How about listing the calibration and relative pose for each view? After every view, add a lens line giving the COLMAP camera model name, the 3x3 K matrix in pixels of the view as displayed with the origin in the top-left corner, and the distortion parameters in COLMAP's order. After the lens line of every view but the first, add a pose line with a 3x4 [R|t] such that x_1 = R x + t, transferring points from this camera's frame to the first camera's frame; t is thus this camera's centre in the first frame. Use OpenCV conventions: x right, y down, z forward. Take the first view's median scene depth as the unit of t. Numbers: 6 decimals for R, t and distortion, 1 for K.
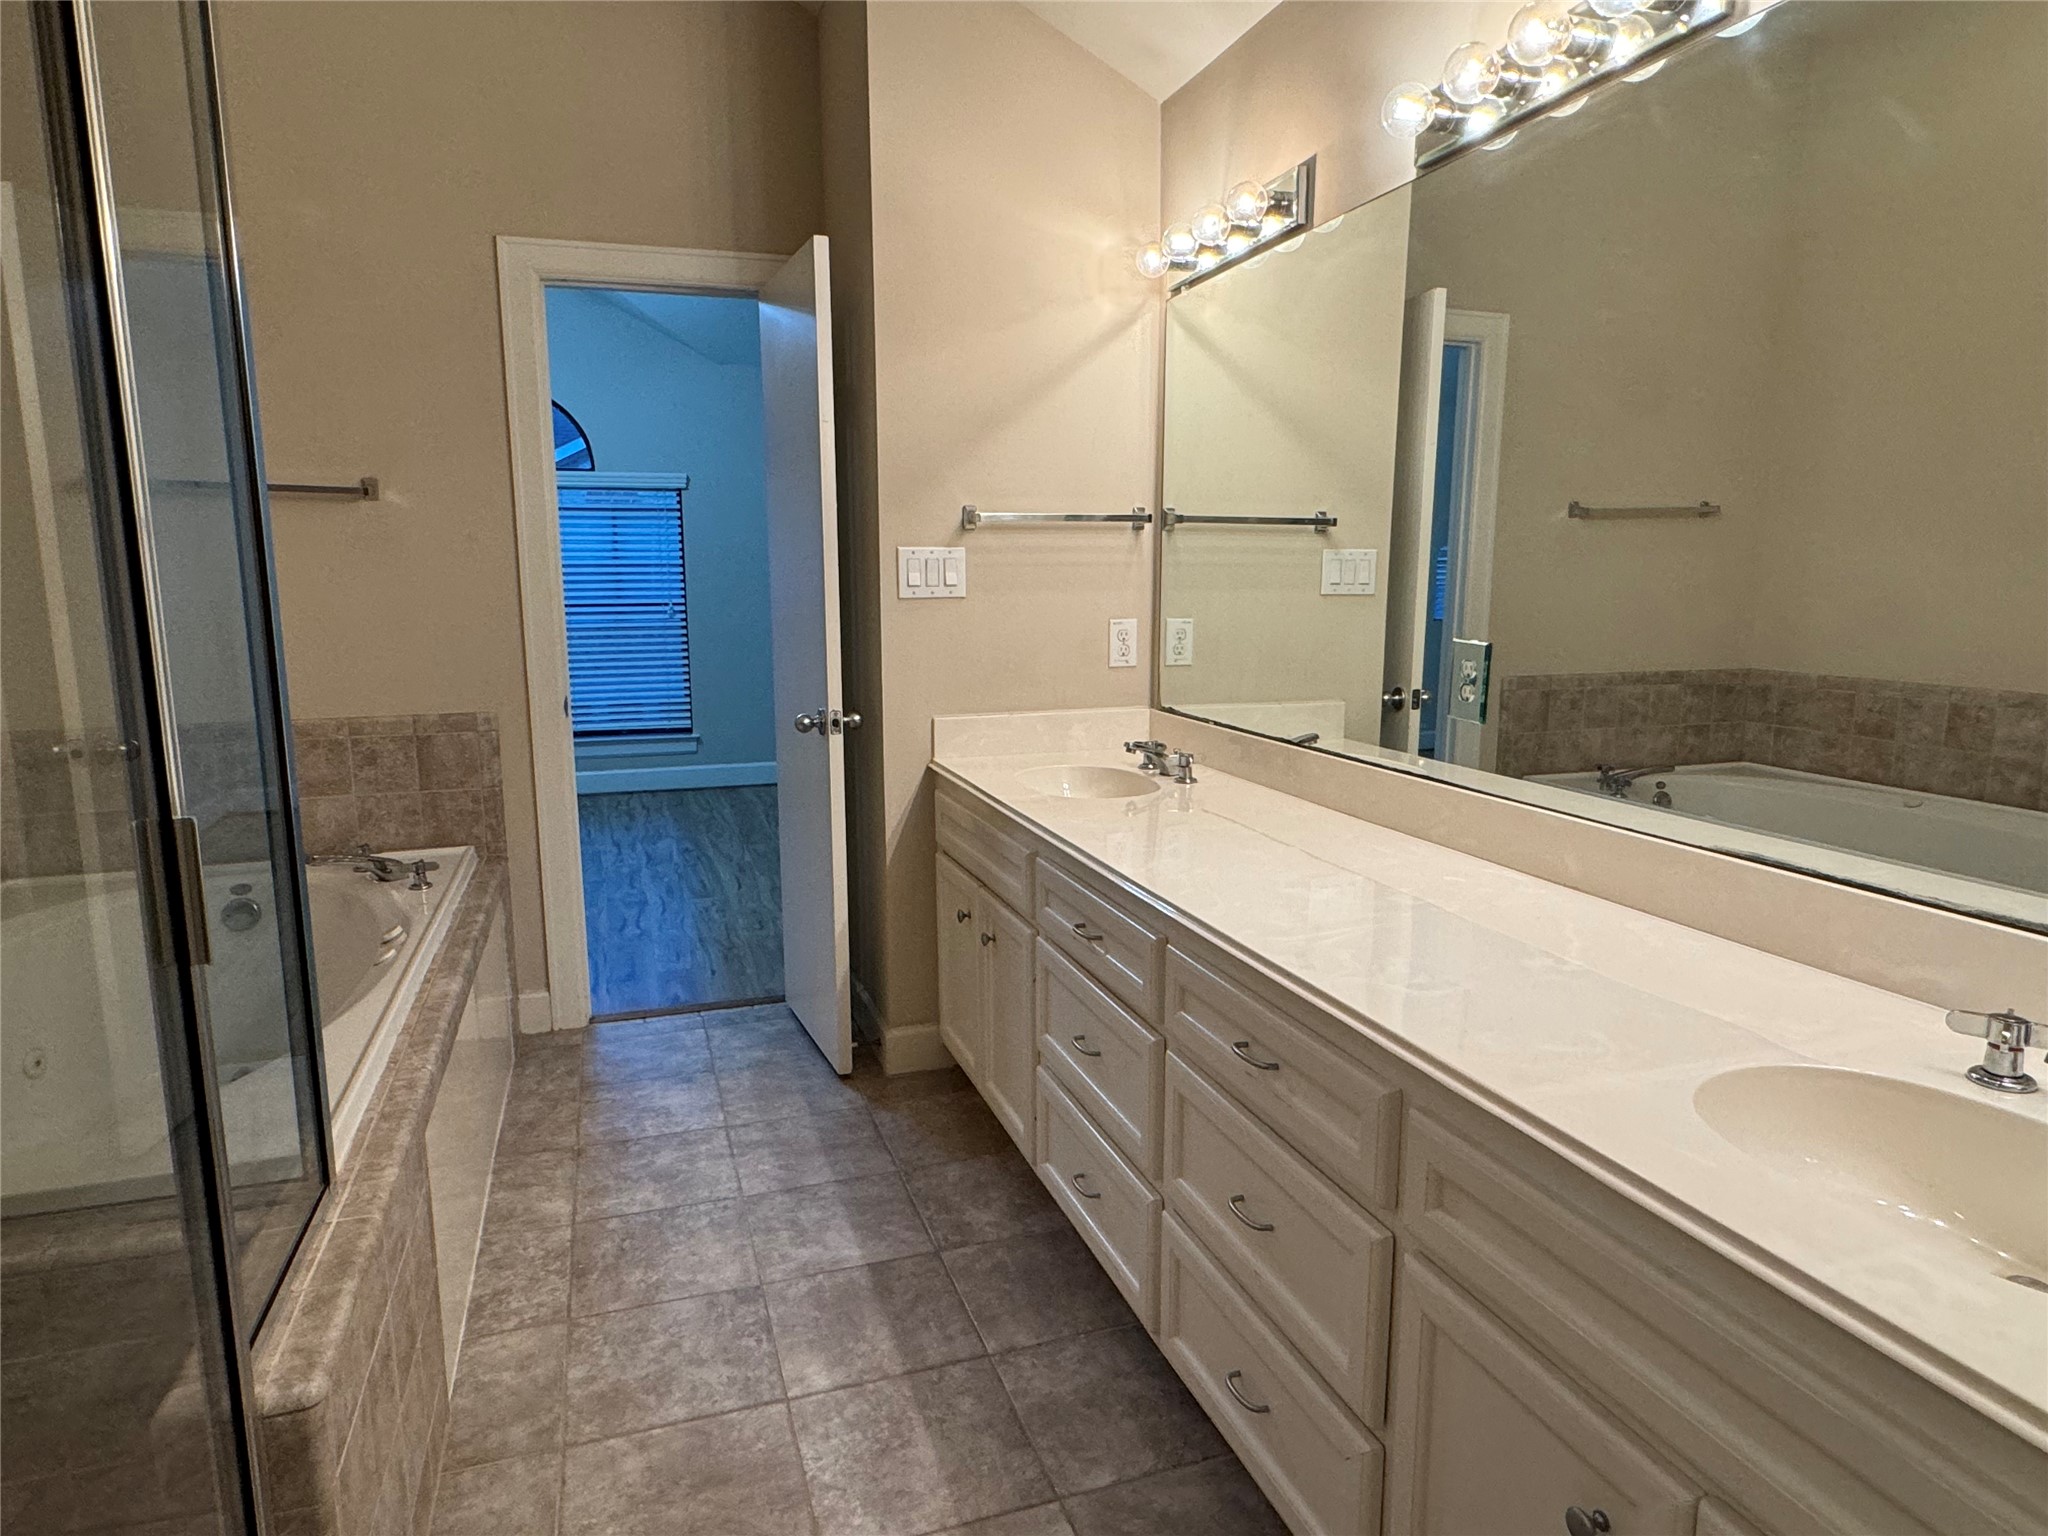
lens RADIAL K [[1216.4, 0, 1017.3], [0, 1216.4, 771.8], [0, 0, 1]] dist [-0.001548, 0.000690]
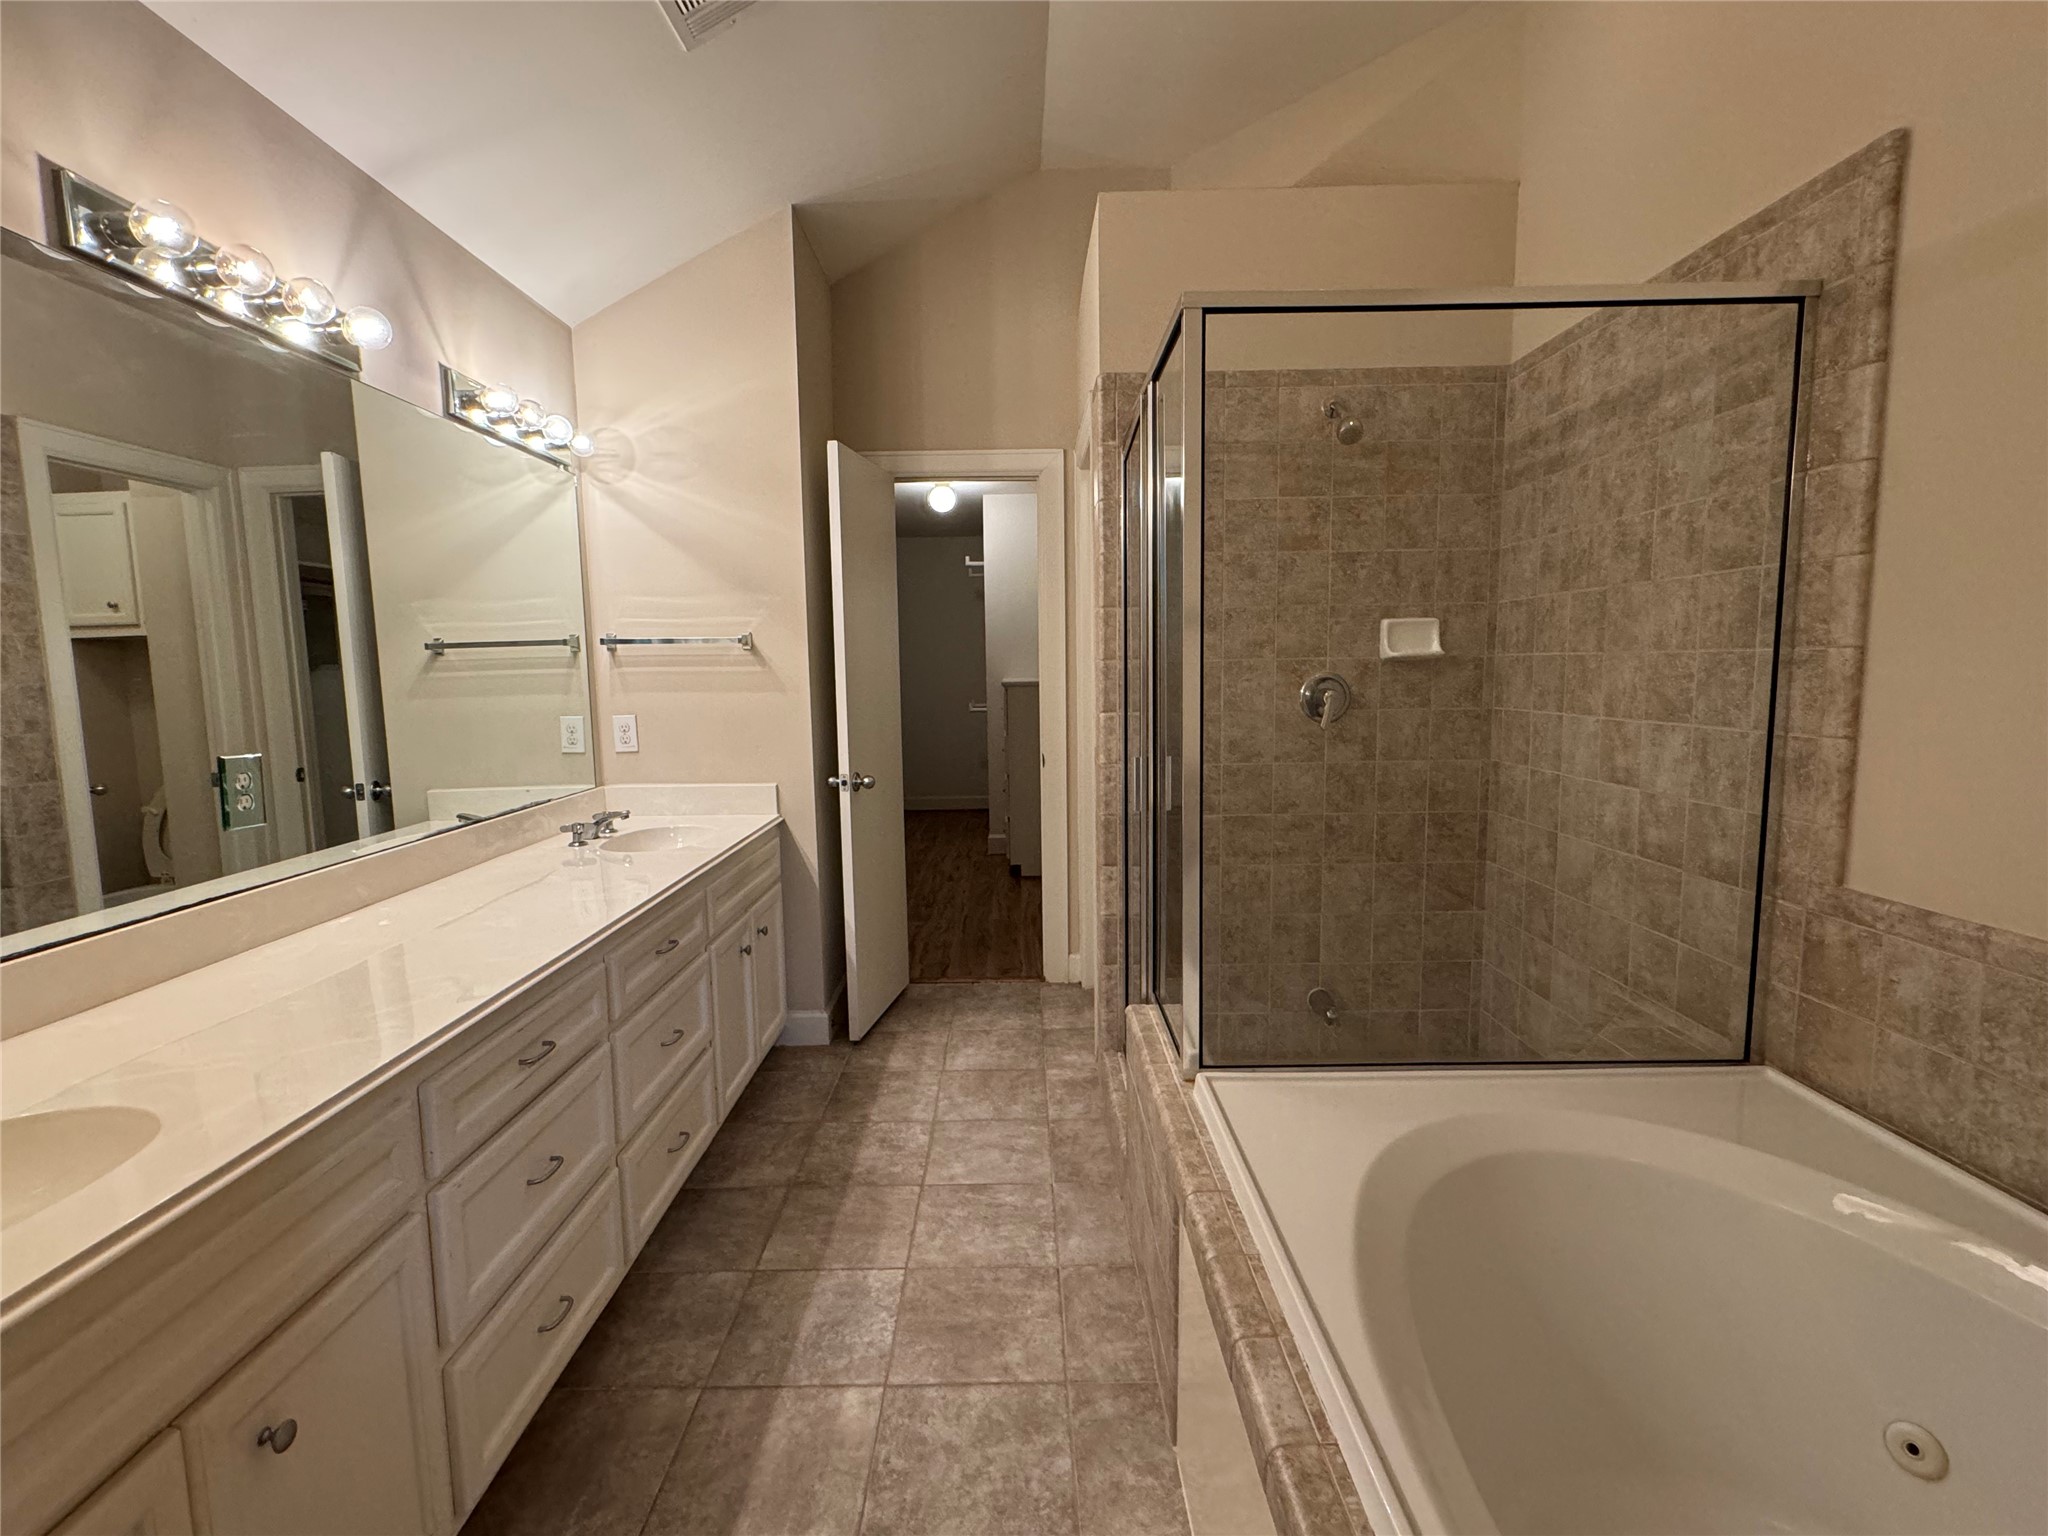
lens RADIAL K [[942.4, 0, 1021.3], [0, 942.4, 768.5], [0, 0, 1]] dist [-0.000129, 0.000002]
pose [[-0.949359, -0.012874, 0.313929, -0.588466], [0.073121, 0.962673, 0.260604, -0.275955], [-0.305566, 0.270361, -0.912981, 1.626527]]
